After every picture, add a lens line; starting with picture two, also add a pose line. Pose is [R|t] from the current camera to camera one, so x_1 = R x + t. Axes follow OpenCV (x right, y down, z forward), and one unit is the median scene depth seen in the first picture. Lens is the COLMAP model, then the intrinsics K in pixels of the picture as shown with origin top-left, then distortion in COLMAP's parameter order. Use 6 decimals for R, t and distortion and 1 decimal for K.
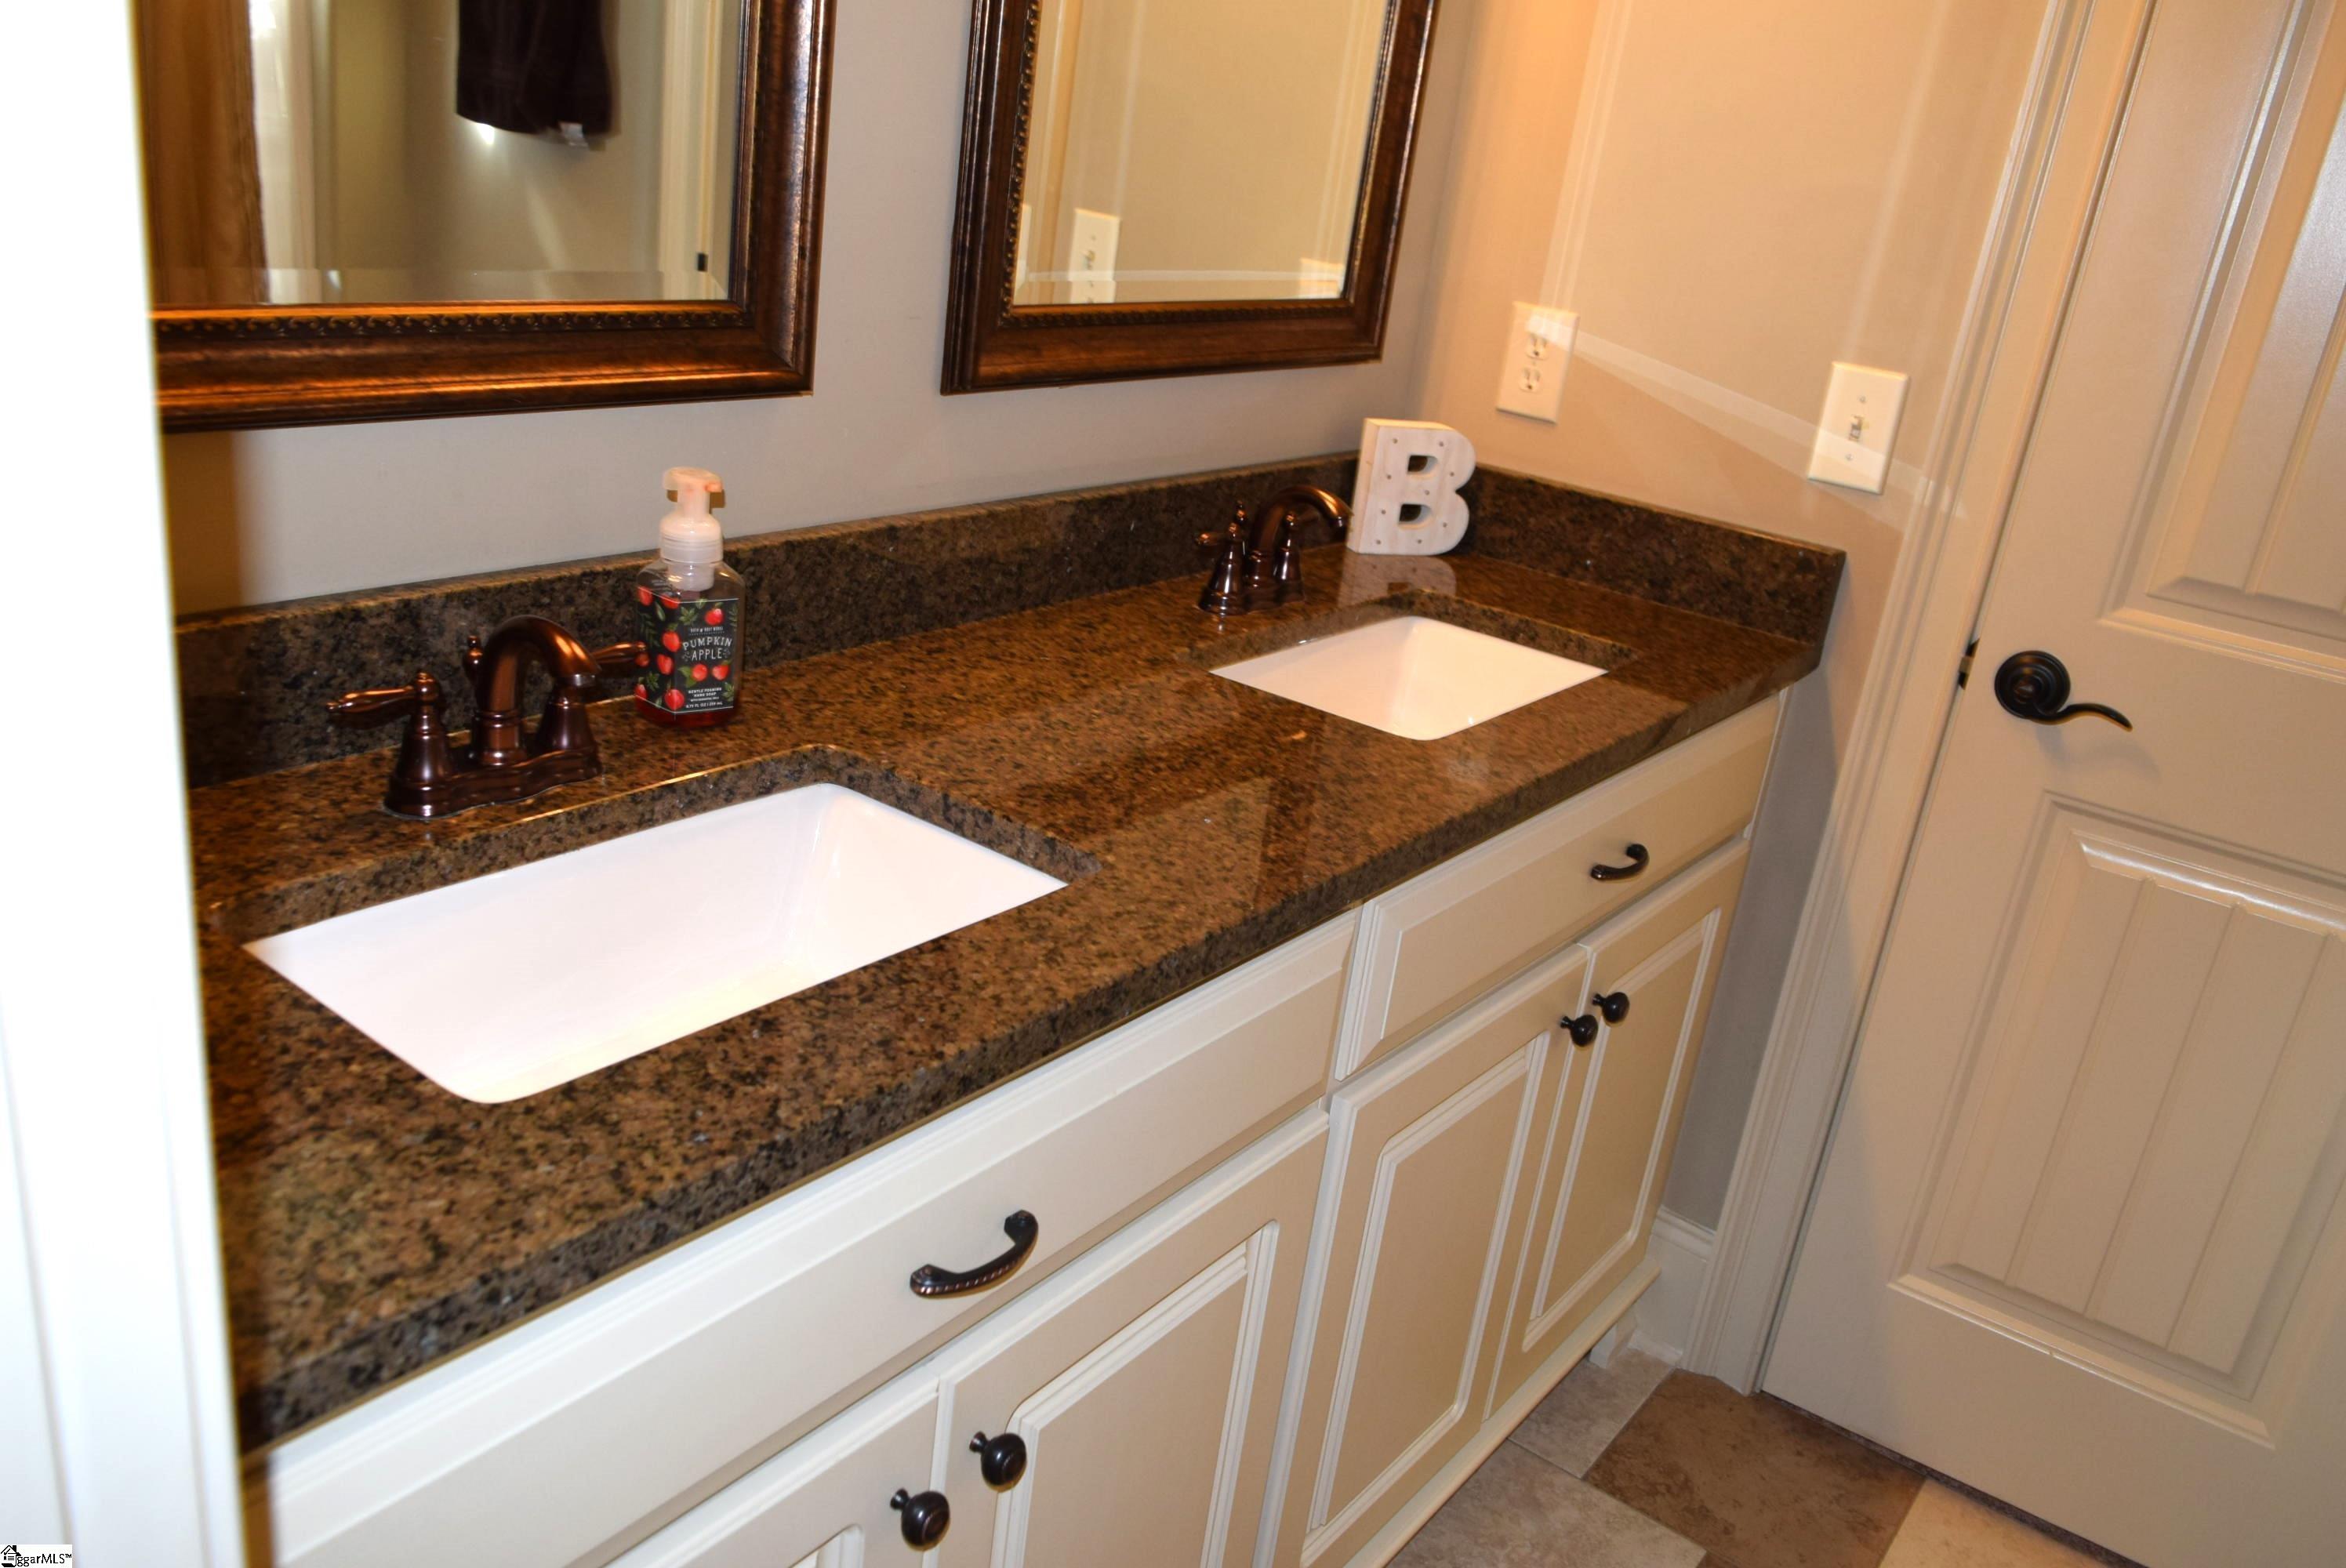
lens RADIAL K [[1821.6, 0, 1165.8], [0, 1821.6, 770.2], [0, 0, 1]] dist [-0.016986, 0.005537]
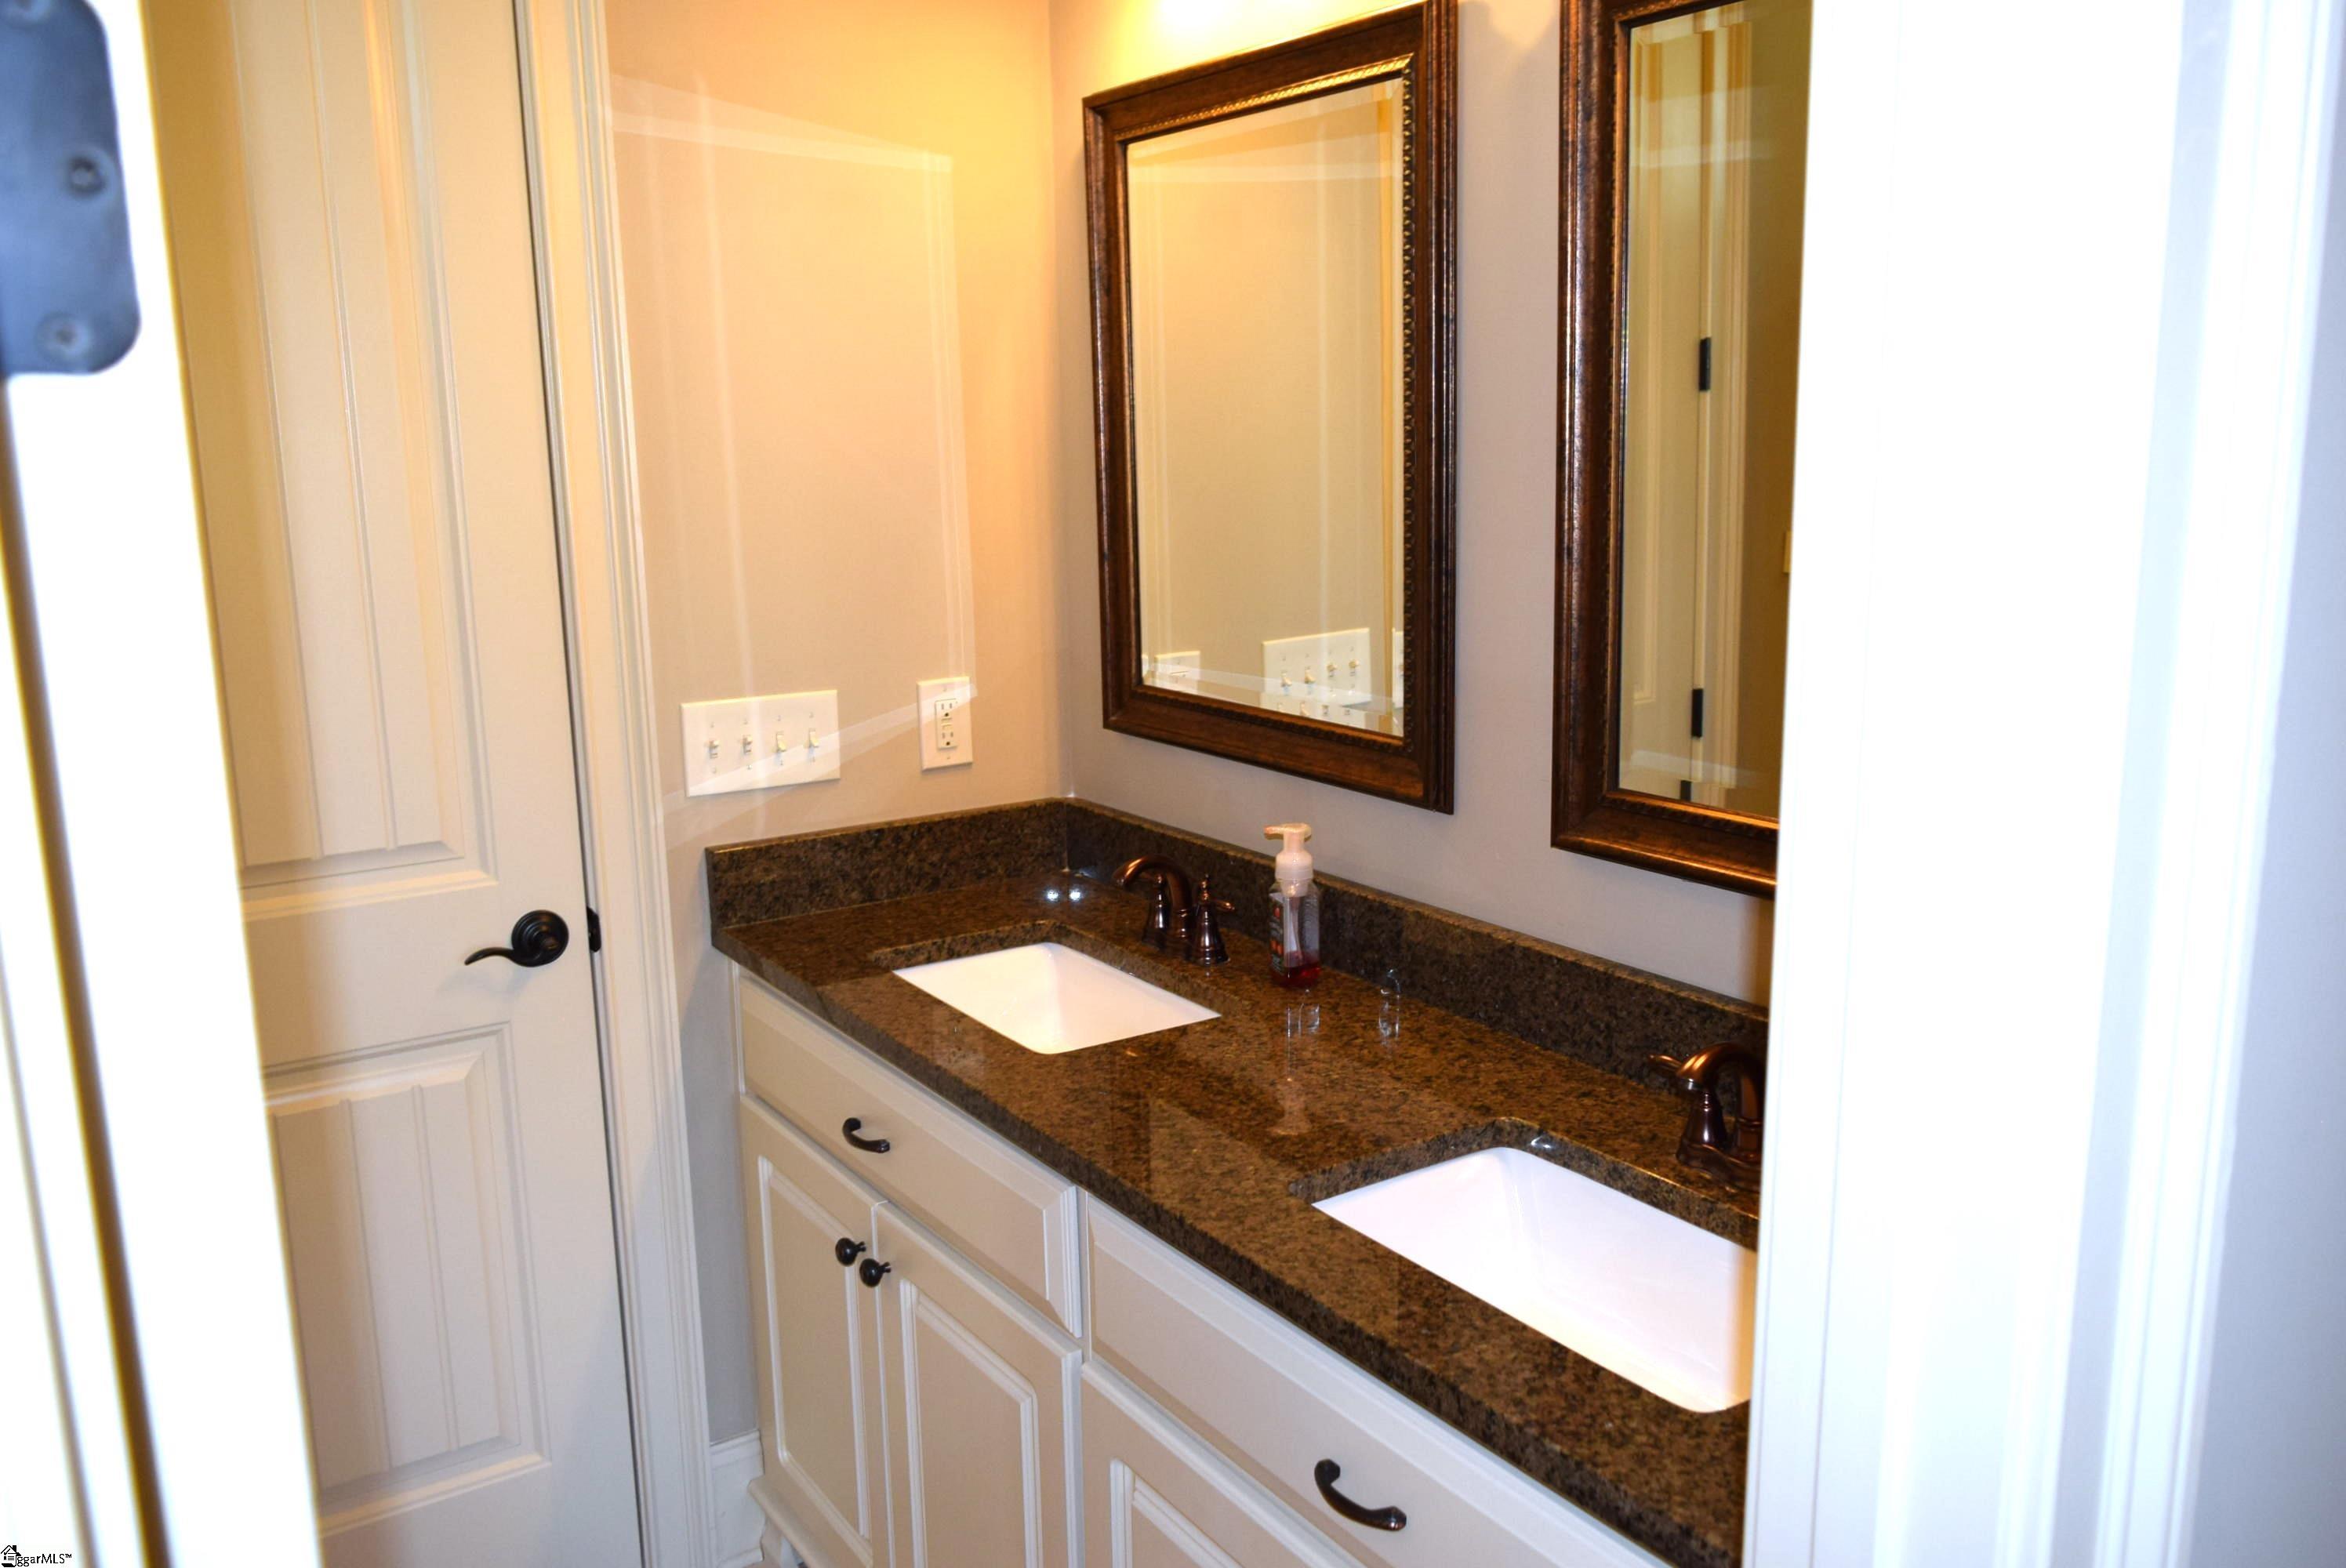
lens RADIAL K [[1821.6, 0, 1166.2], [0, 1821.6, 790.9], [0, 0, 1]] dist [-0.016986, 0.005537]
pose [[-0.326293, 0.072201, -0.942507, 1.098773], [-0.349093, 0.917389, 0.191132, -0.388634], [0.878446, 0.391388, -0.274133, 1.119067]]
